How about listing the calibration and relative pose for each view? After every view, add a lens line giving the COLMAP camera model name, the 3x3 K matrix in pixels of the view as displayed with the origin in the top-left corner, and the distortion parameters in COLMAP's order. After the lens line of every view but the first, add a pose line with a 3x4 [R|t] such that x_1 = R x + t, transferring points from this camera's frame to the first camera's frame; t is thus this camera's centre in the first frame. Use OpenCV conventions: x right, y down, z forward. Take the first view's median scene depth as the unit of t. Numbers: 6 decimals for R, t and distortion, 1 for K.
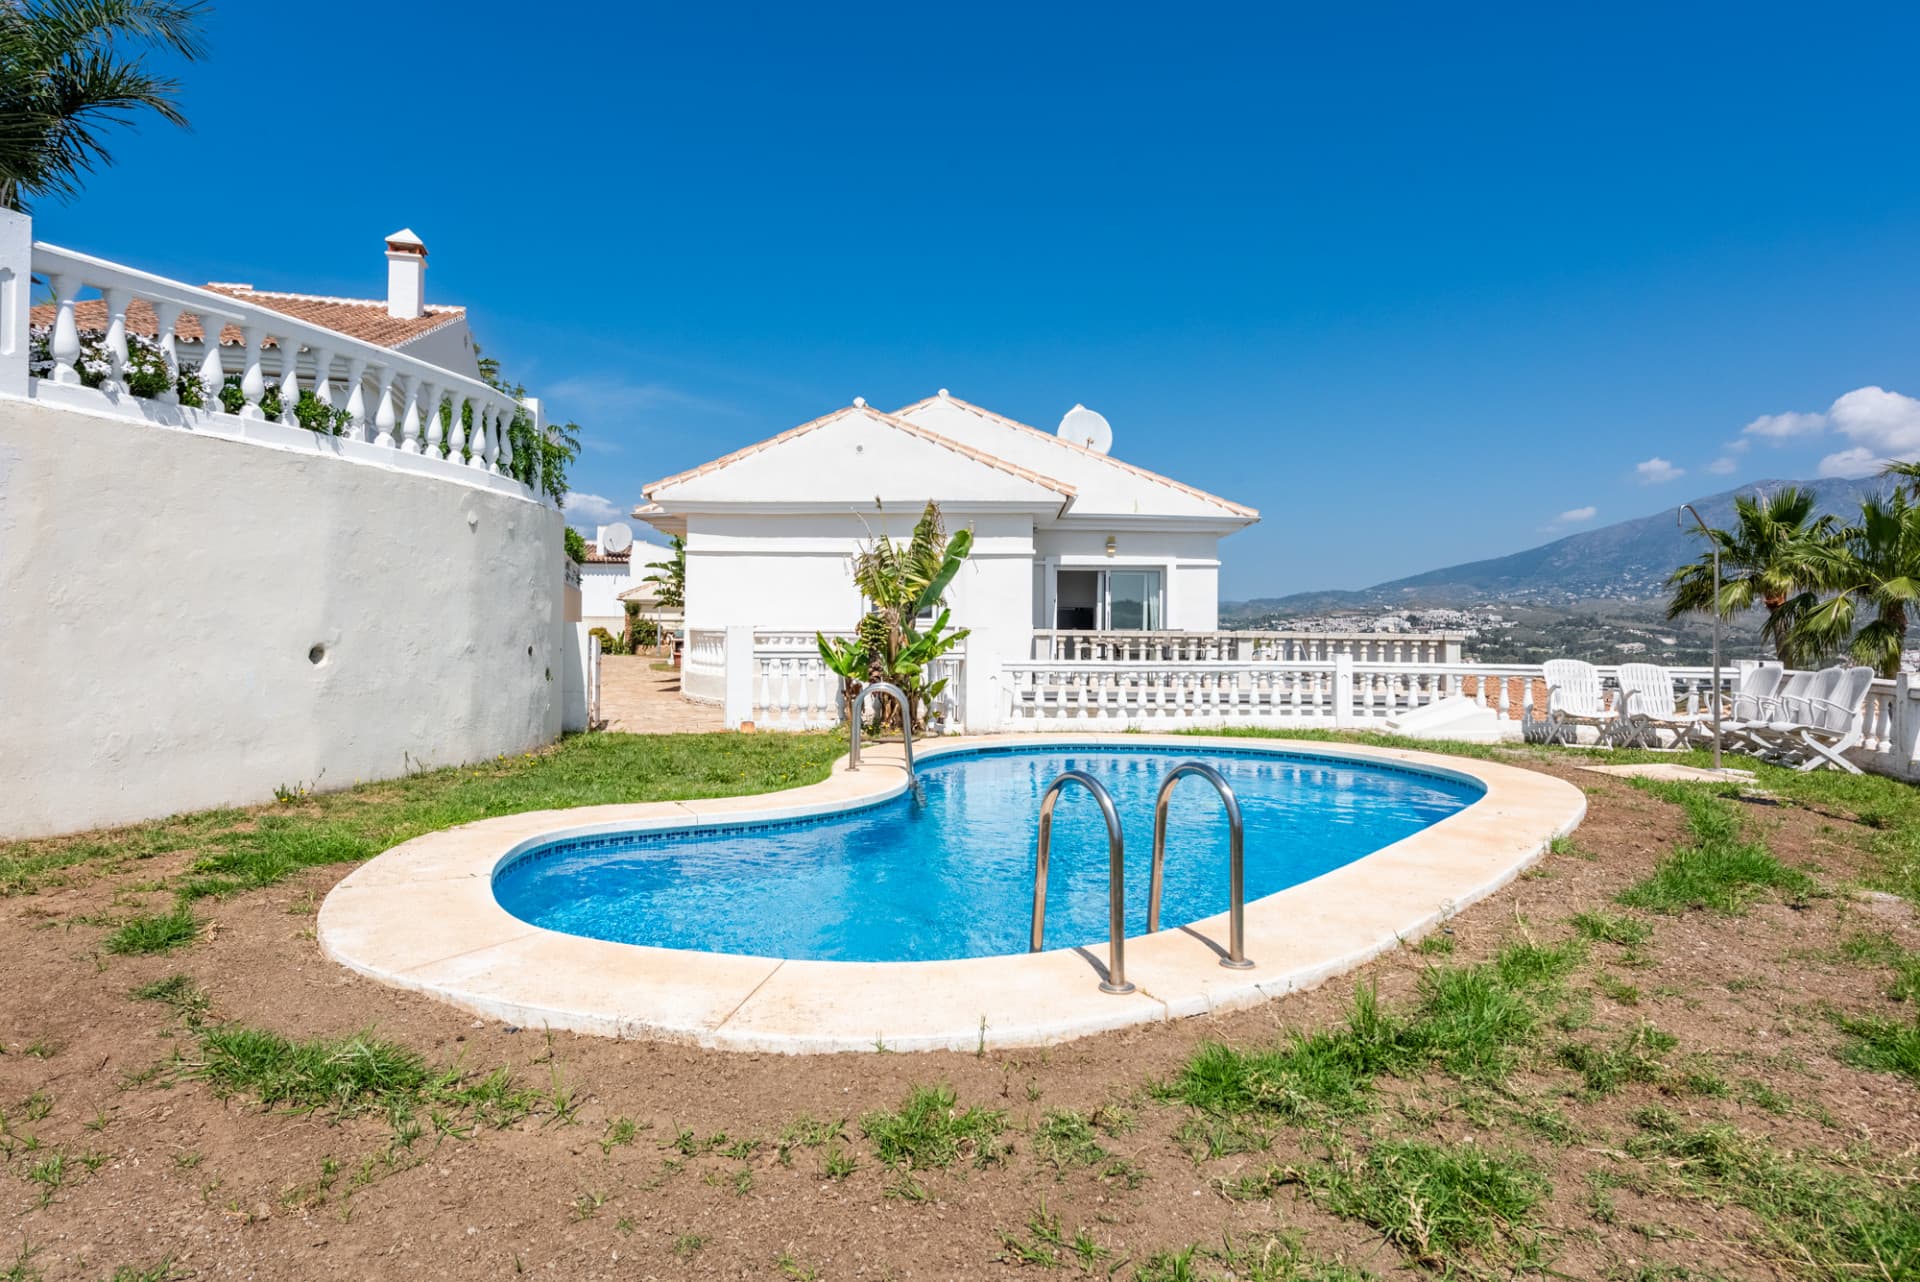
lens RADIAL K [[1053.2, 0, 974.2], [0, 1053.2, 625.1], [0, 0, 1]] dist [0.007144, 0.000212]
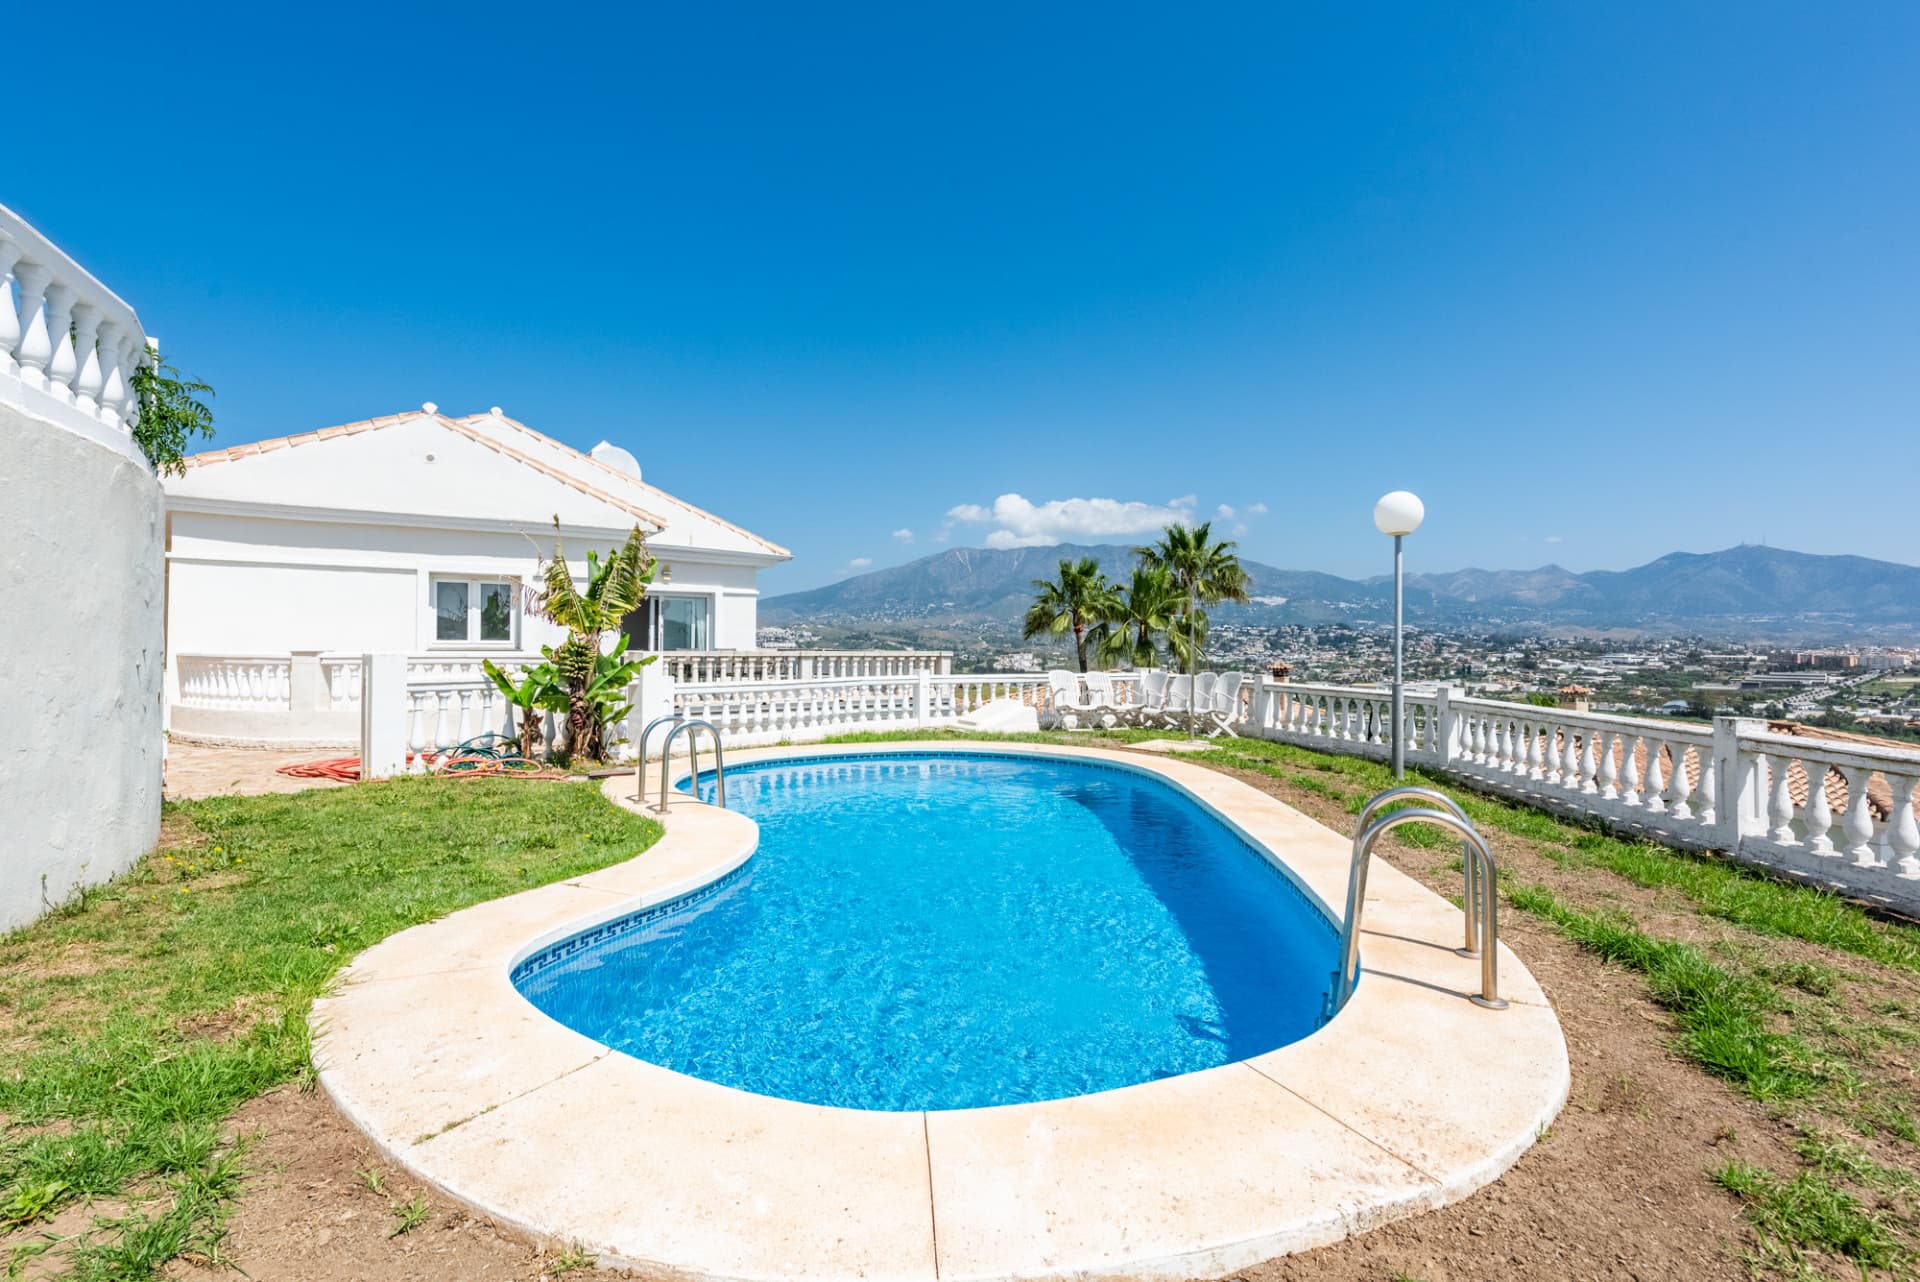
lens RADIAL K [[837.0, 0, 956.2], [0, 837.0, 644.7], [0, 0, 1]] dist [-0.001761, -0.000391]
pose [[0.800011, -0.004135, 0.599972, -0.158271], [-0.000092, 0.999975, 0.007014, -0.007084], [-0.599986, -0.005667, 0.799991, 0.114695]]
